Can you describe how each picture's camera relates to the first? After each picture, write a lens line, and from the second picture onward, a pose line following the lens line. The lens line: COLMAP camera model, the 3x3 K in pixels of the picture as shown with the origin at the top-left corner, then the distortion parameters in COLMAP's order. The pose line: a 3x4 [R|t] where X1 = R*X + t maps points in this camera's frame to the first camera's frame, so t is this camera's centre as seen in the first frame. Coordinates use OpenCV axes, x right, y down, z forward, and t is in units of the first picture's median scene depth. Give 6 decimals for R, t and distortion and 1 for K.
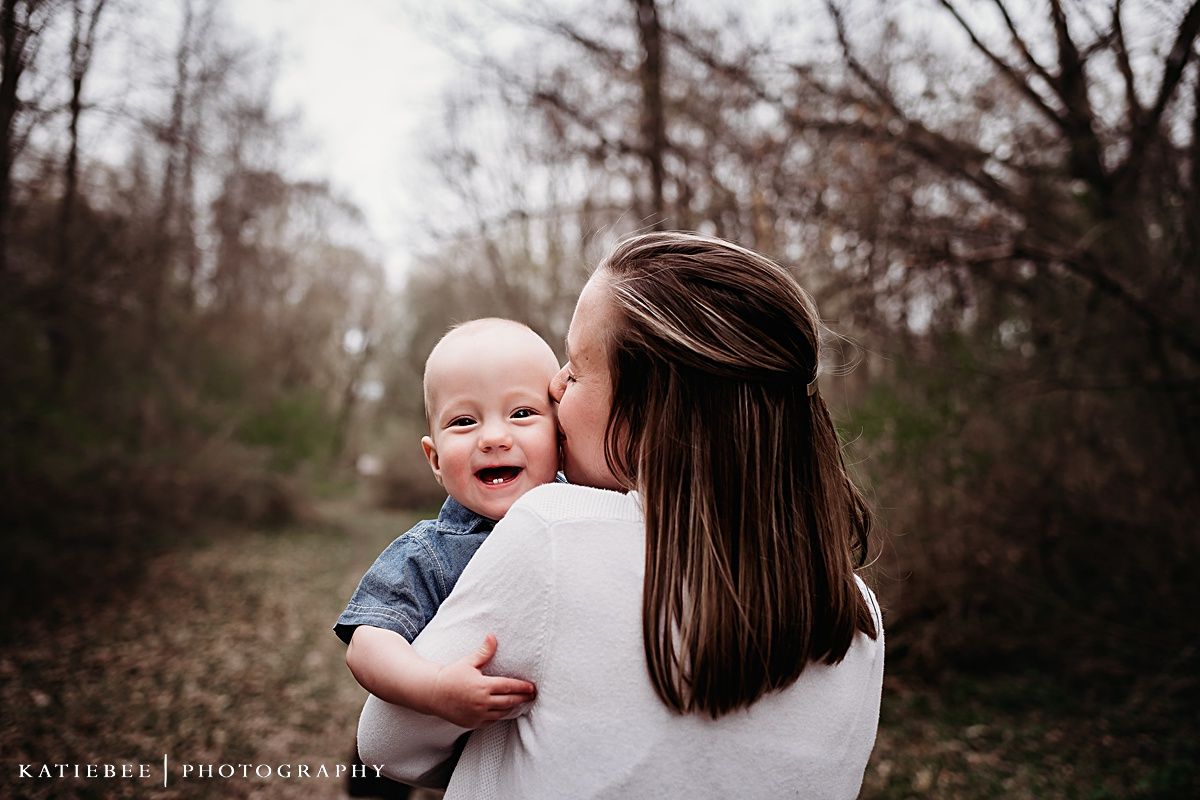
lens RADIAL K [[1263.1, 0, 600.0], [0, 1263.1, 400.0], [0, 0, 1]] dist [-0.002675, -0.003057]
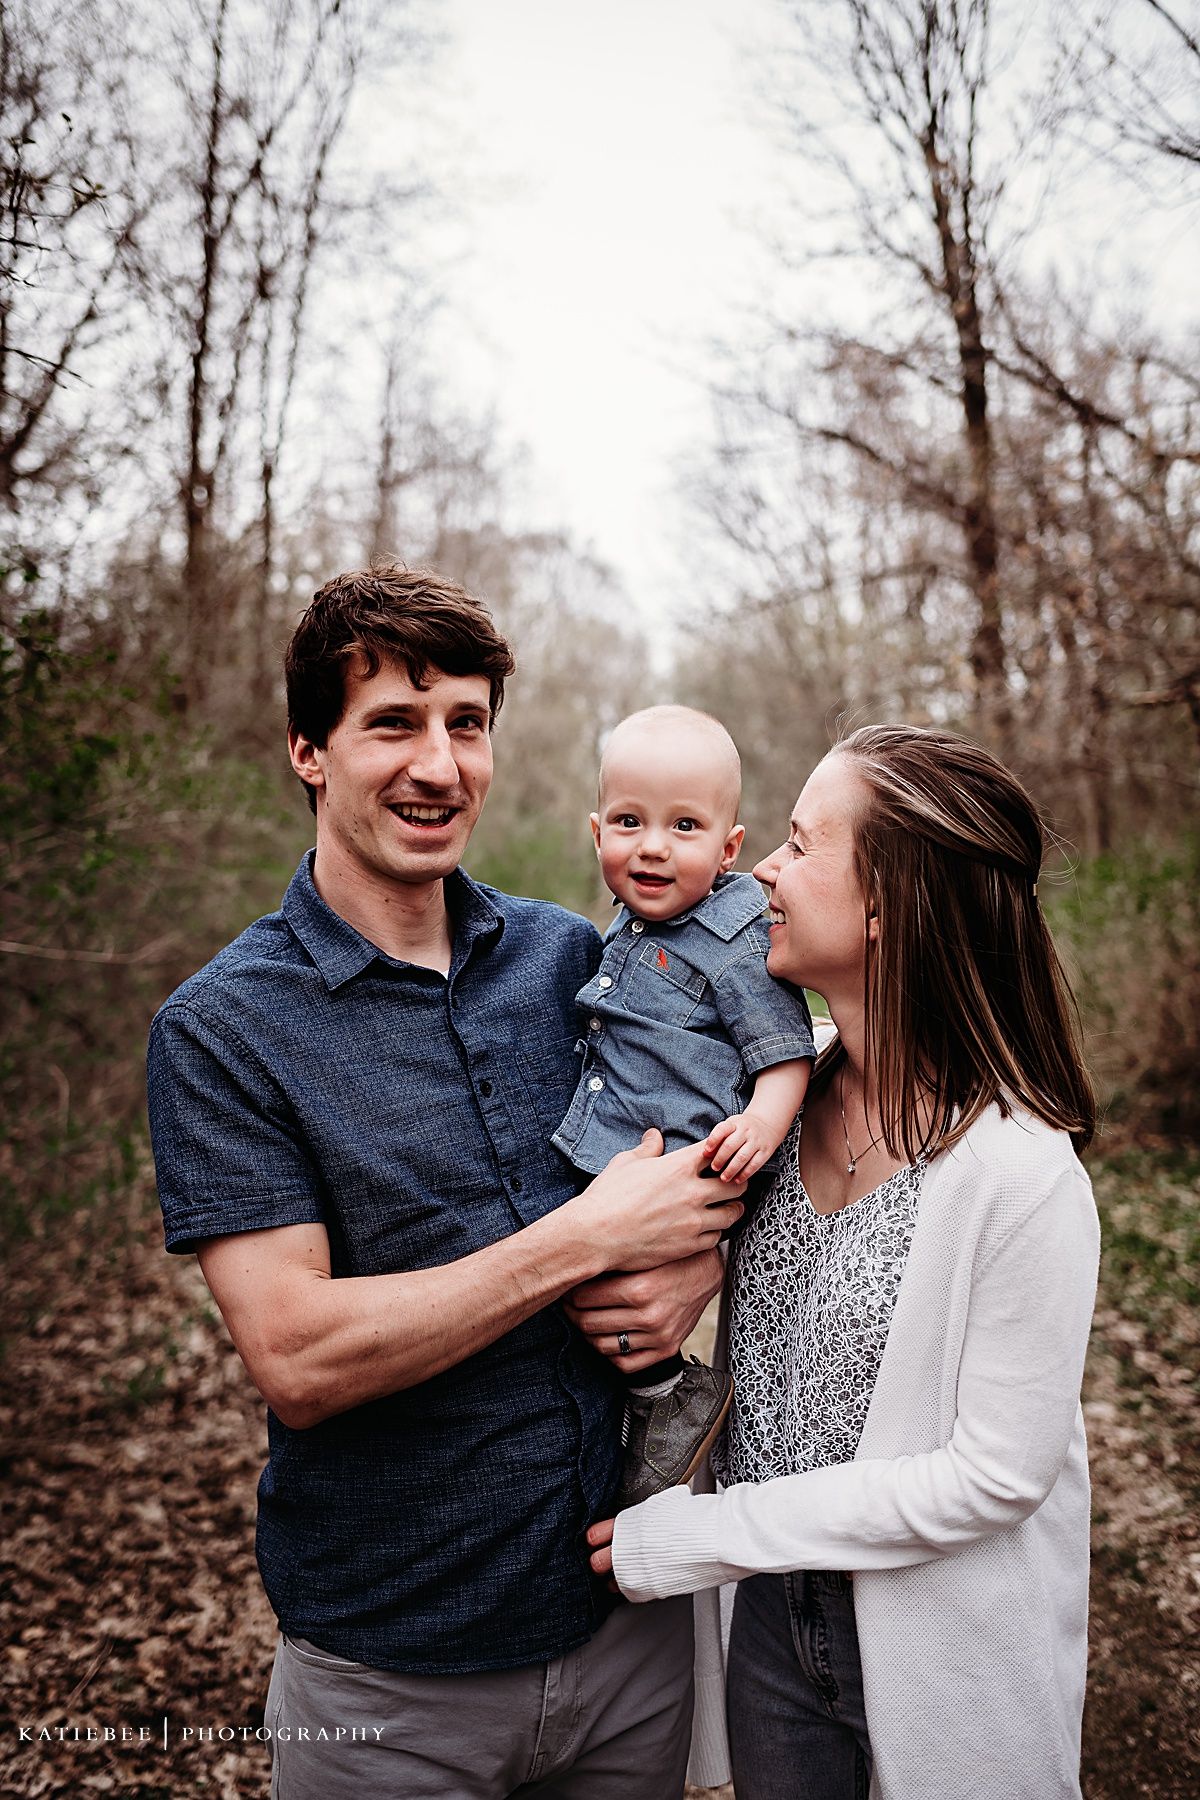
lens RADIAL K [[1793.3, 0, 600.0], [0, 1793.3, 900.0], [0, 0, 1]] dist [-0.064840, 0.013731]
pose [[0.979848, -0.030642, -0.197380, 0.009538], [0.040387, 0.998146, 0.045538, -0.007057], [0.195618, -0.052592, 0.979269, -0.057350]]
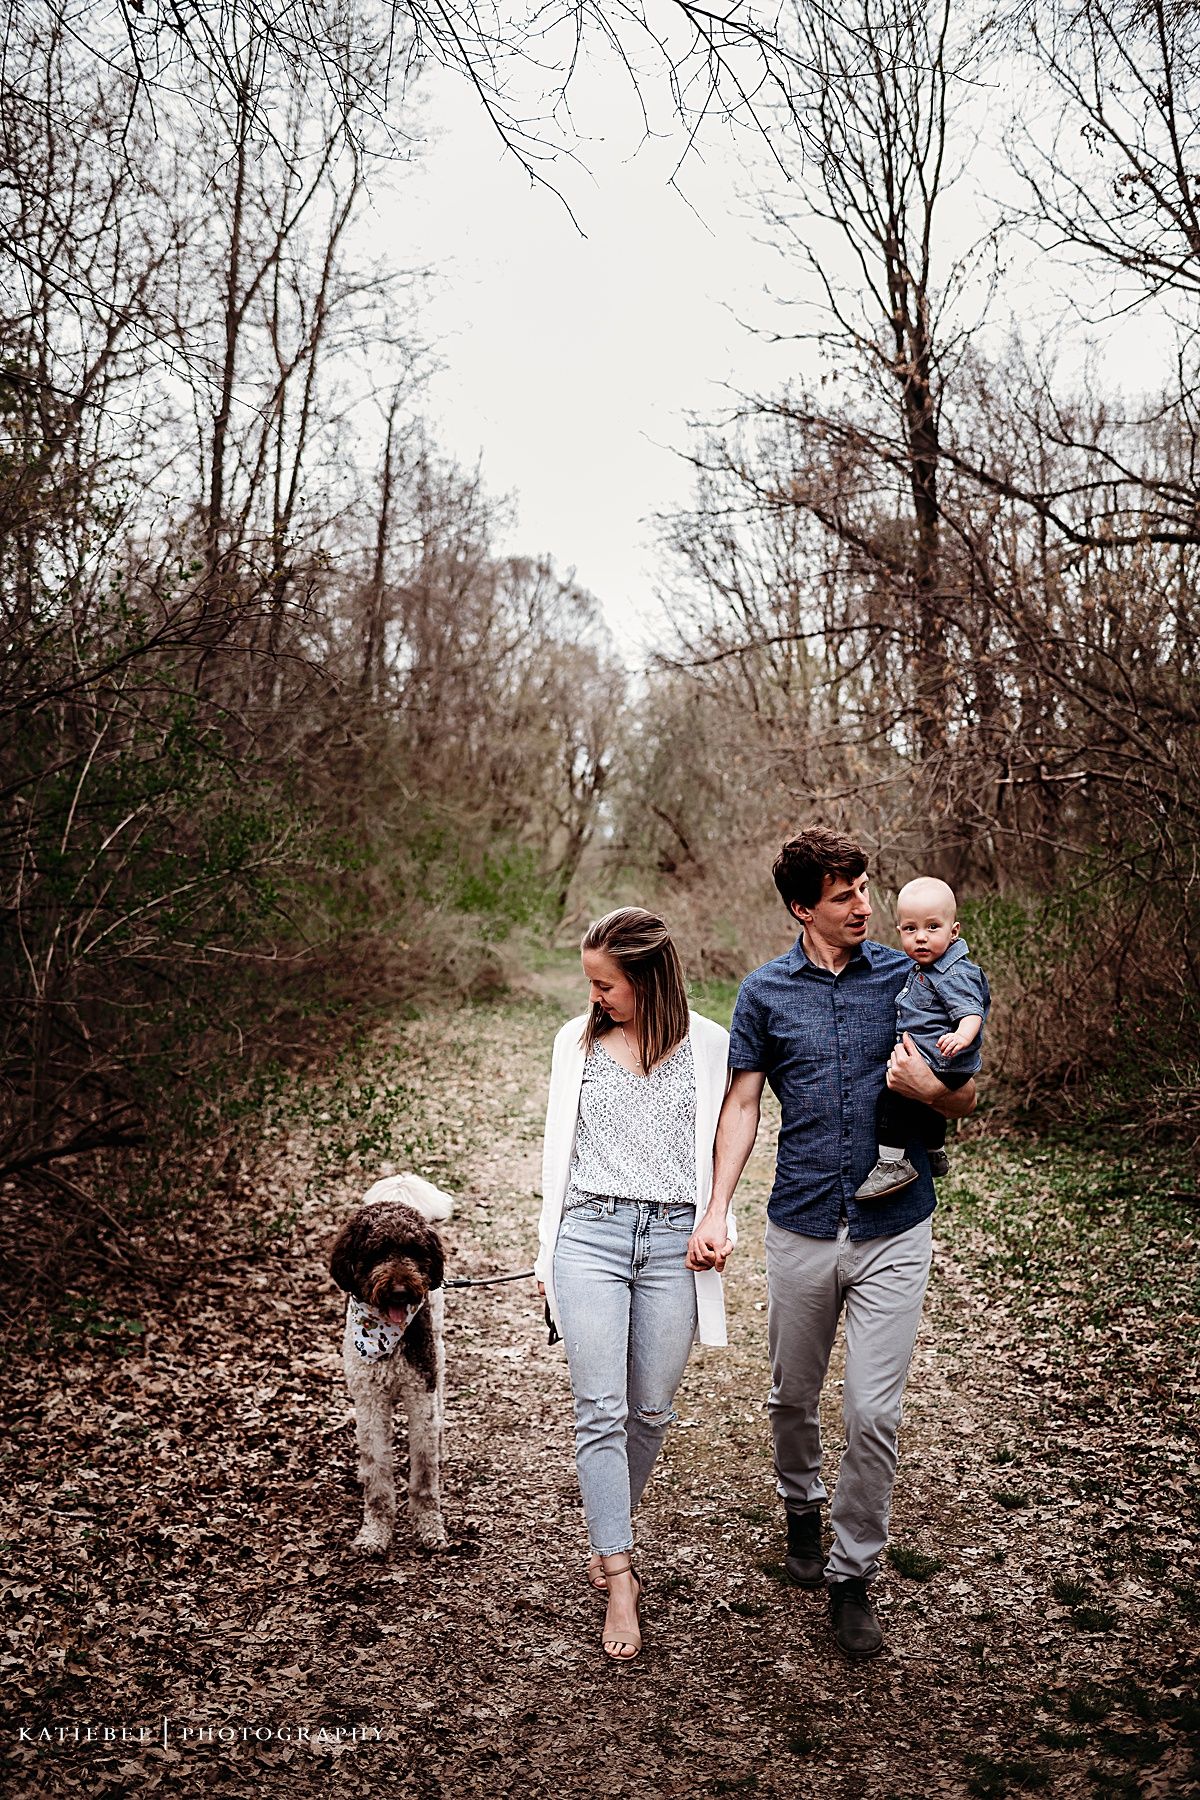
lens RADIAL K [[1793.3, 0, 600.0], [0, 1793.3, 900.0], [0, 0, 1]] dist [-0.064840, 0.013731]
pose [[0.983523, -0.003958, -0.180742, 0.018401], [0.010531, 0.999317, 0.035425, -0.009954], [0.180478, -0.036745, 0.982892, -0.103078]]
